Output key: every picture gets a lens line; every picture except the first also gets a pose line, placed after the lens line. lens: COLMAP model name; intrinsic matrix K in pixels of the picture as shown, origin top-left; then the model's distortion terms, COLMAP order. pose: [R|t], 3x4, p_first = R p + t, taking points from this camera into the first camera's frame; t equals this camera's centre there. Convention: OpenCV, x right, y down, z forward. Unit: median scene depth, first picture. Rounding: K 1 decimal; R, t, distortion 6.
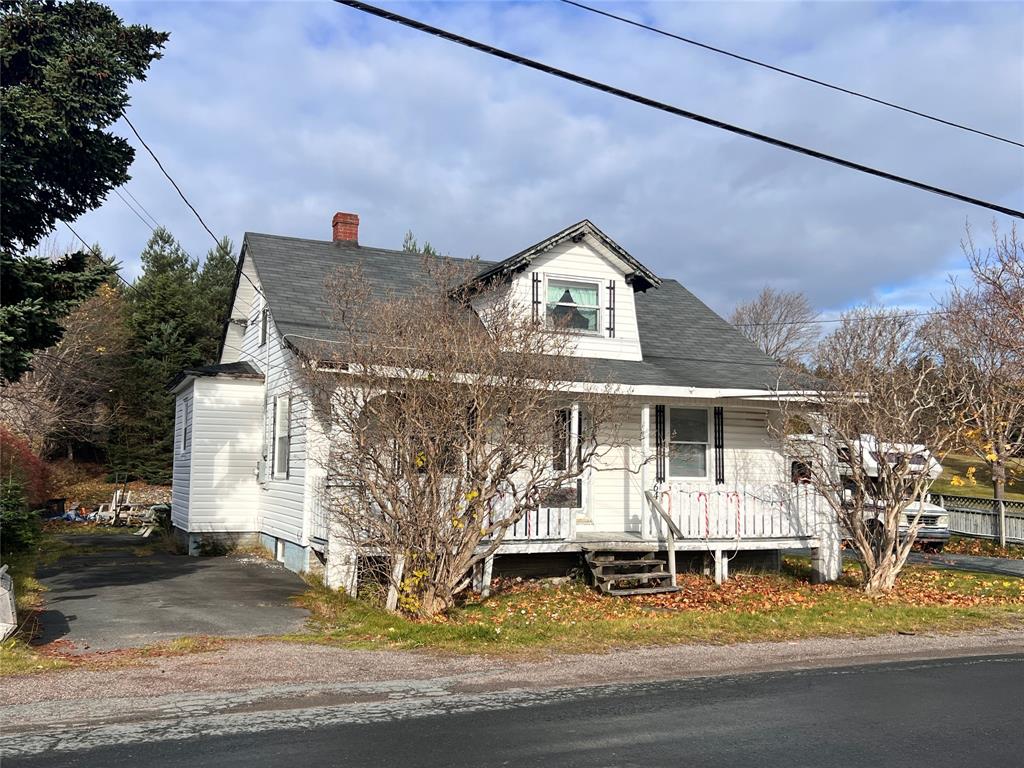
lens RADIAL K [[952.2, 0, 511.2], [0, 952.2, 371.7], [0, 0, 1]] dist [0.062892, -0.003863]
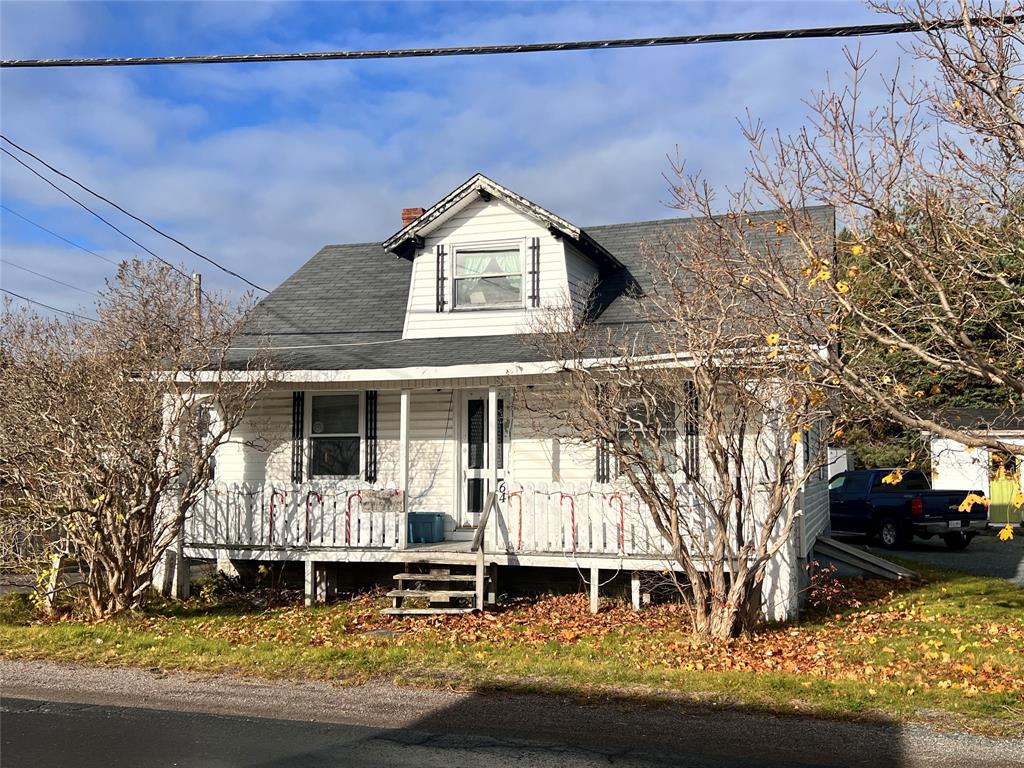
lens RADIAL K [[1066.3, 0, 512.0], [0, 1066.3, 384.0], [0, 0, 1]] dist [0.120394, -0.007367]
pose [[0.743776, -0.072509, -0.664484, 0.740767], [0.083866, 0.996366, -0.014851, 0.044677], [0.663147, -0.044682, 0.747155, 0.312192]]
